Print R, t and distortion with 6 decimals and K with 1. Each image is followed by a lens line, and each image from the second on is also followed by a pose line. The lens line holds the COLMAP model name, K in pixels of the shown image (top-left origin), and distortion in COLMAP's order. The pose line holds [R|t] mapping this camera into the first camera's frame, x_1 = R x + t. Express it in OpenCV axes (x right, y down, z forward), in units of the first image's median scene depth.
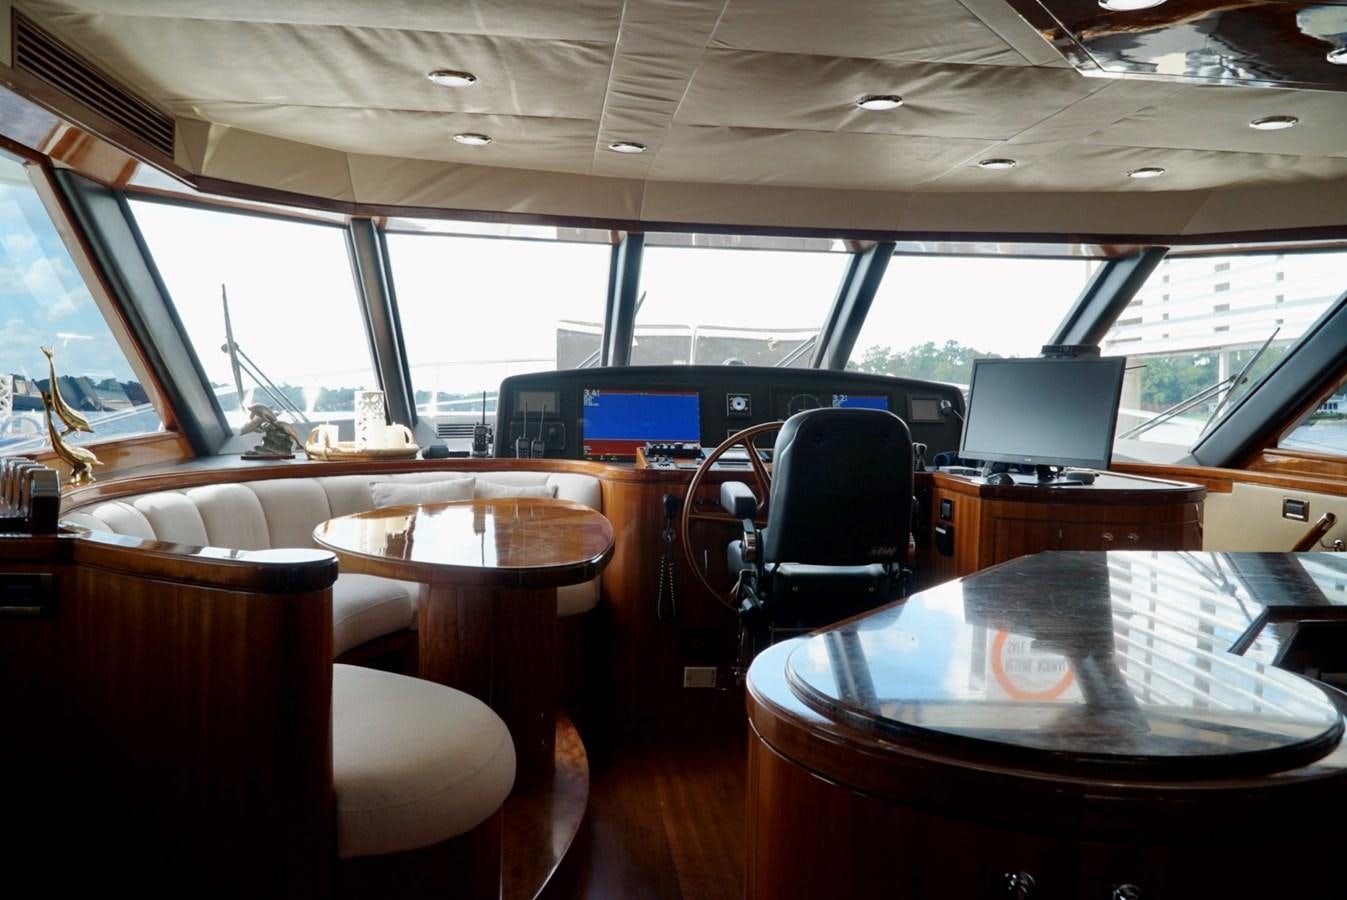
lens RADIAL K [[1072.2, 0, 680.5], [0, 1072.2, 442.0], [0, 0, 1]] dist [-0.001598, -0.008881]
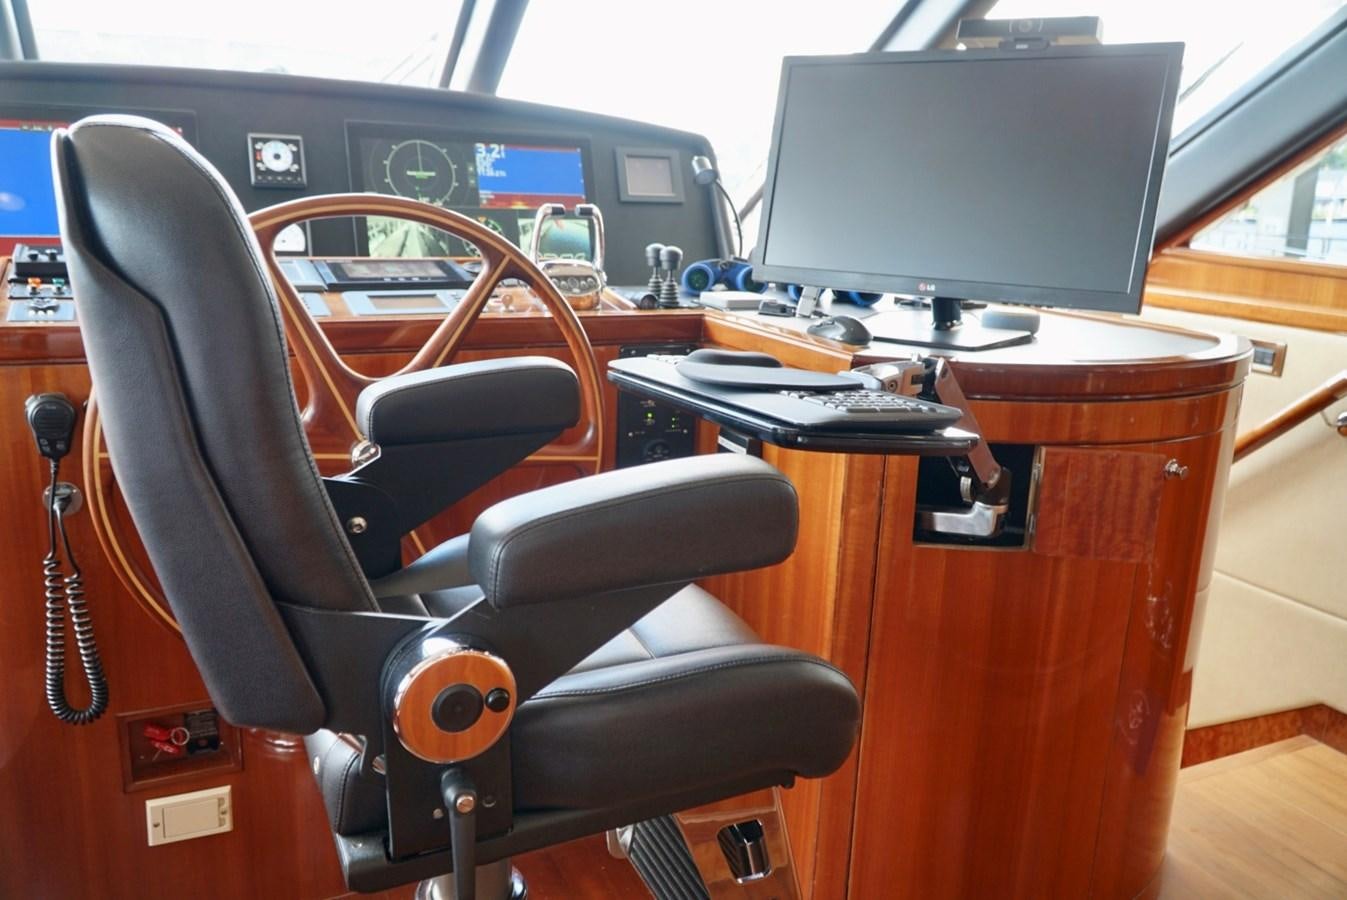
lens RADIAL K [[1072.2, 0, 684.1], [0, 1072.2, 460.1], [0, 0, 1]] dist [-0.001598, -0.008881]
pose [[0.944400, -0.067273, 0.321843, 0.065894], [-0.004479, 0.976122, 0.217177, -0.008720], [-0.328768, -0.206543, 0.921548, 0.499624]]
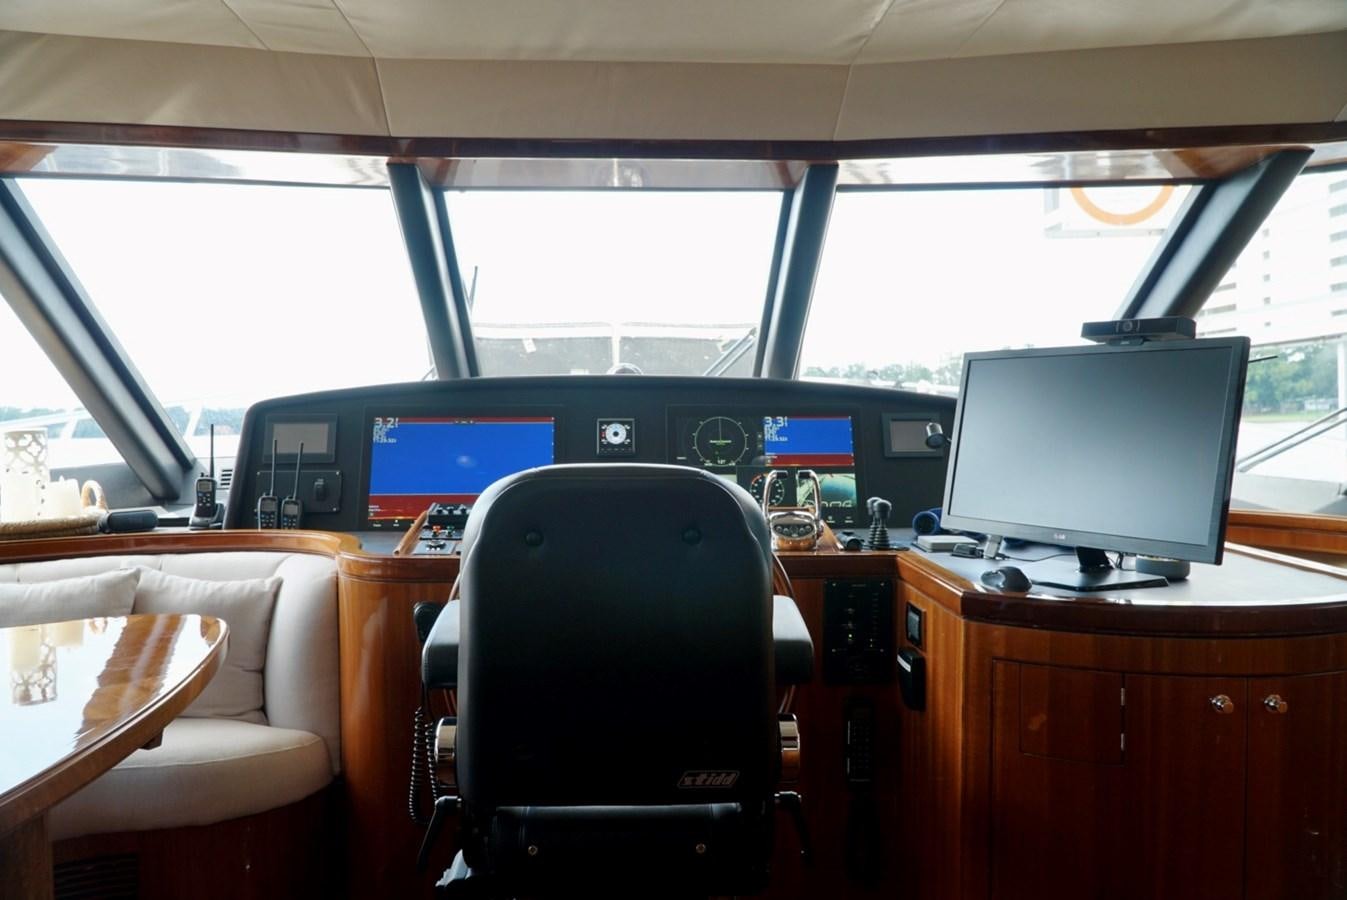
lens RADIAL K [[1072.2, 0, 665.0], [0, 1072.2, 448.0], [0, 0, 1]] dist [-0.001598, -0.008881]
pose [[0.996750, -0.020373, -0.077944, 0.140959], [0.020028, 0.999786, -0.005217, -0.024276], [0.078033, 0.003639, 0.996944, 0.373648]]
